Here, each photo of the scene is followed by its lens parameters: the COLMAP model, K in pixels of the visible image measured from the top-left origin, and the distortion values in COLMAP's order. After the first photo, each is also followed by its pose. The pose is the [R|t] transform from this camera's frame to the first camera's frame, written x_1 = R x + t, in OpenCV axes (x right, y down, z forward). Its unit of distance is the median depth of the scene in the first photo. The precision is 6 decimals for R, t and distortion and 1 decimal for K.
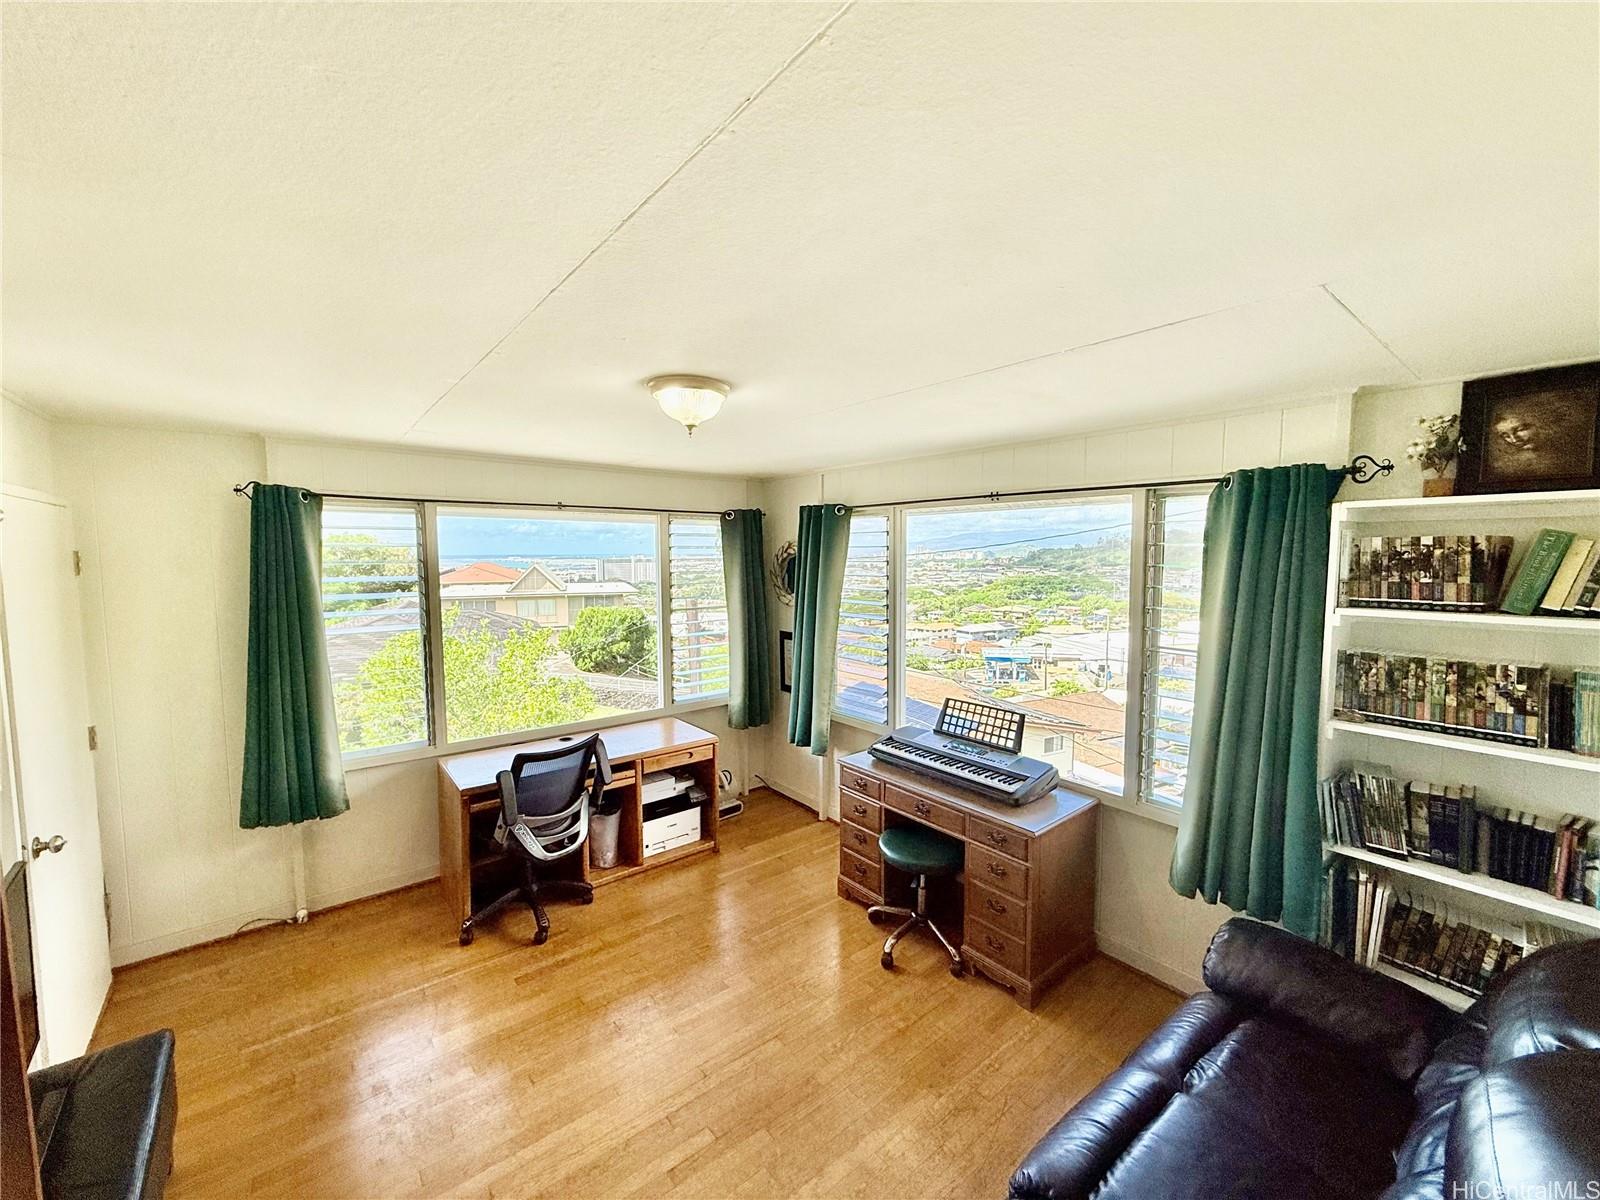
lens RADIAL K [[636.6, 0, 797.5], [0, 636.6, 598.6], [0, 0, 1]] dist [0.001264, -0.000004]
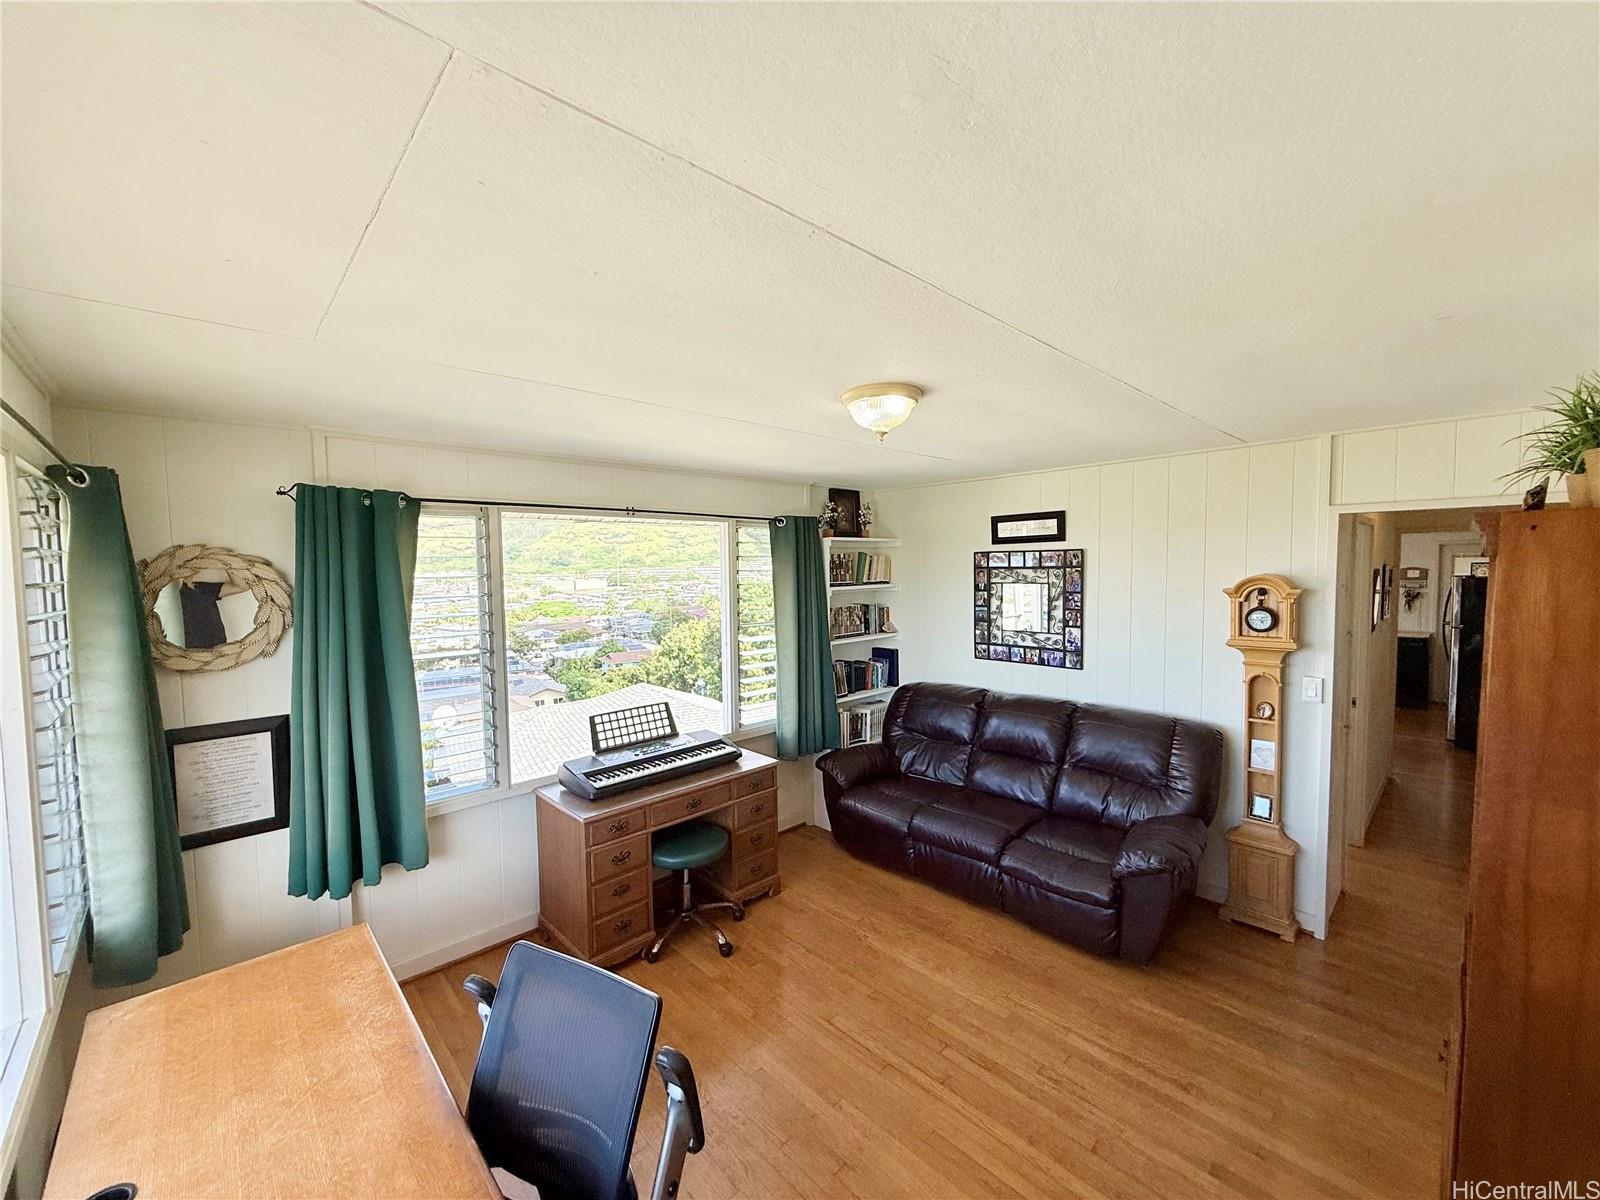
lens RADIAL K [[636.6, 0, 793.5], [0, 636.6, 605.2], [0, 0, 1]] dist [0.001264, -0.000004]
pose [[-0.068970, -0.071241, 0.995072, -0.860655], [0.082037, 0.993664, 0.076826, -0.068574], [-0.994240, 0.086931, -0.062688, 0.881794]]
